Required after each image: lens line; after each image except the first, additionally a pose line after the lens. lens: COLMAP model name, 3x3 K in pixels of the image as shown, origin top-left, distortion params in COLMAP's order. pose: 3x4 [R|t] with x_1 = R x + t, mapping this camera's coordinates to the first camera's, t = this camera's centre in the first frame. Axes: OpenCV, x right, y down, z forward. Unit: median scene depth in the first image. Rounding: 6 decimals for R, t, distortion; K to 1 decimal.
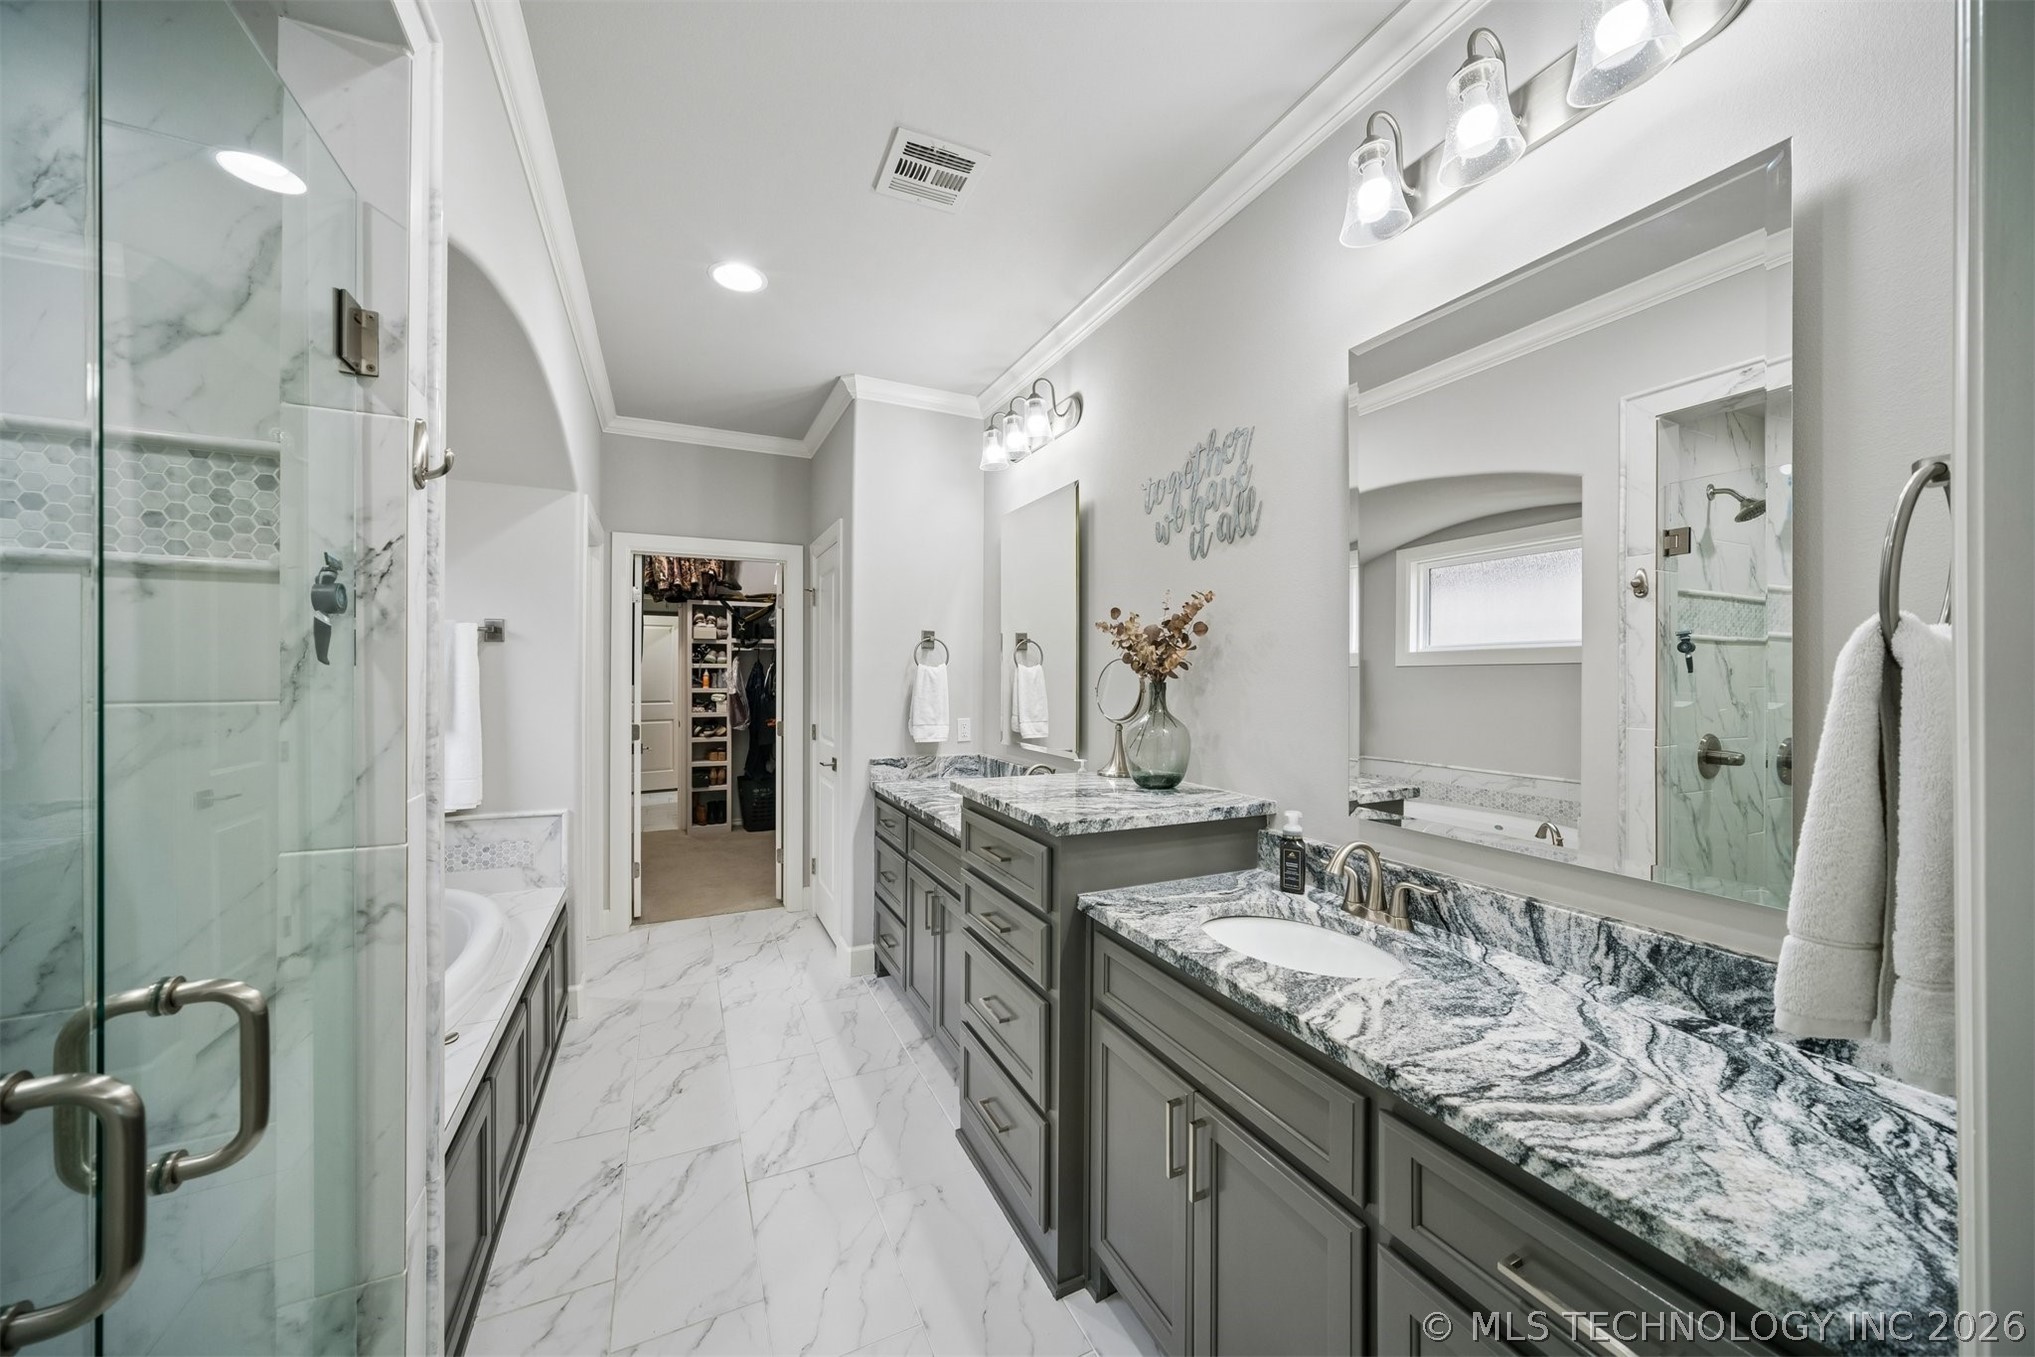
lens RADIAL K [[709.8, 0, 994.0], [0, 709.8, 668.9], [0, 0, 1]] dist [-0.014678, 0.003722]
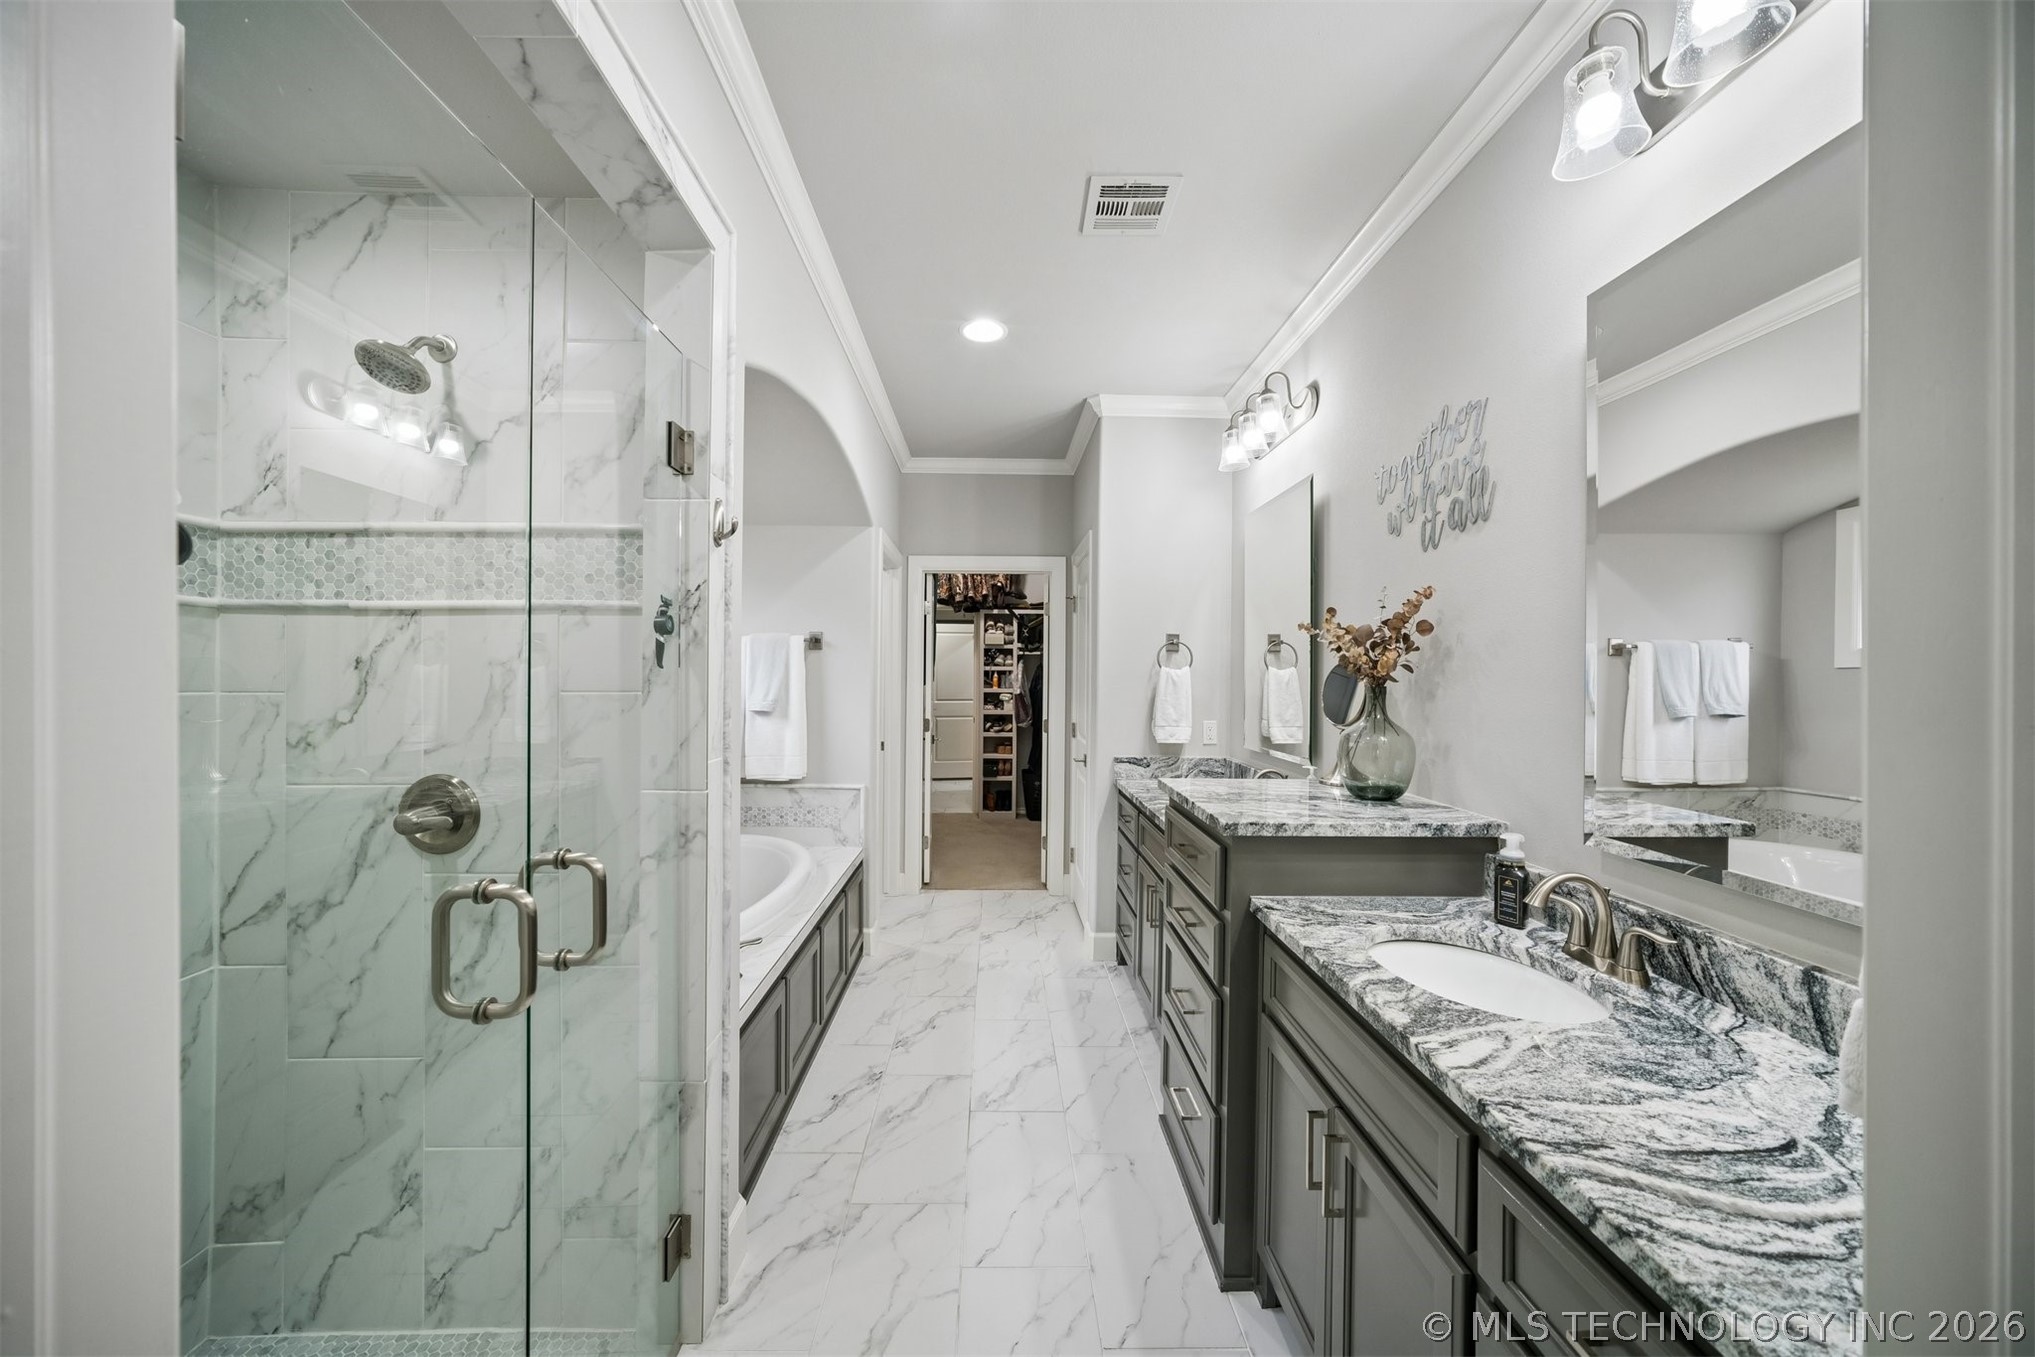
lens RADIAL K [[709.8, 0, 1000.6], [0, 709.8, 670.3], [0, 0, 1]] dist [-0.014678, 0.003722]
pose [[0.912468, 0.001156, -0.409146, 0.101396], [-0.001687, 0.999998, -0.000937, -0.000349], [0.409144, 0.001545, 0.912469, -0.029695]]
